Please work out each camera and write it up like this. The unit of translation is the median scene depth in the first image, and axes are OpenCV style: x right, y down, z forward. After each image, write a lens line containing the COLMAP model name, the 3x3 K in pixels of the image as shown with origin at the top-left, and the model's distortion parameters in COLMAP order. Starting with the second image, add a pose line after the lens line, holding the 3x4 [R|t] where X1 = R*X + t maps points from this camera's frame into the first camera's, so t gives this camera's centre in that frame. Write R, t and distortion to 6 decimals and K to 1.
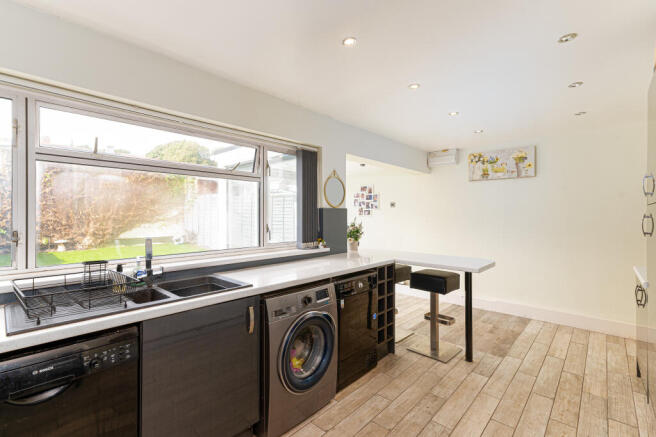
lens RADIAL K [[292.7, 0, 317.9], [0, 292.7, 212.7], [0, 0, 1]] dist [0.006324, -0.001675]
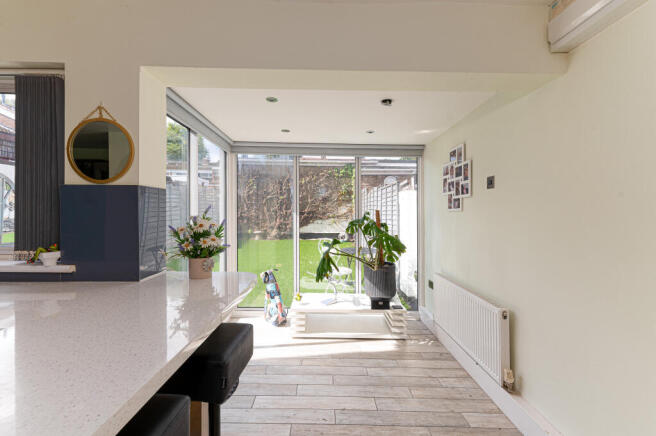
lens RADIAL K [[292.7, 0, 325.1], [0, 292.7, 218.5], [0, 0, 1]] dist [0.006324, -0.001675]
pose [[0.703440, 0.018549, -0.710513, 0.680562], [-0.004807, 0.999761, 0.021341, 0.028324], [0.710739, -0.011597, 0.703360, 0.948127]]
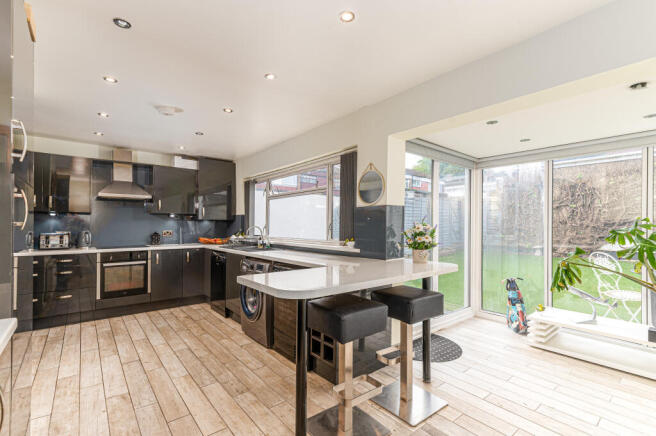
lens RADIAL K [[292.7, 0, 325.5], [0, 292.7, 219.3], [0, 0, 1]] dist [0.006324, -0.001675]
pose [[-0.114185, -0.022134, -0.993213, 0.970892], [0.006033, 0.999718, -0.022972, 0.044286], [0.993441, -0.008615, -0.114020, 0.992572]]
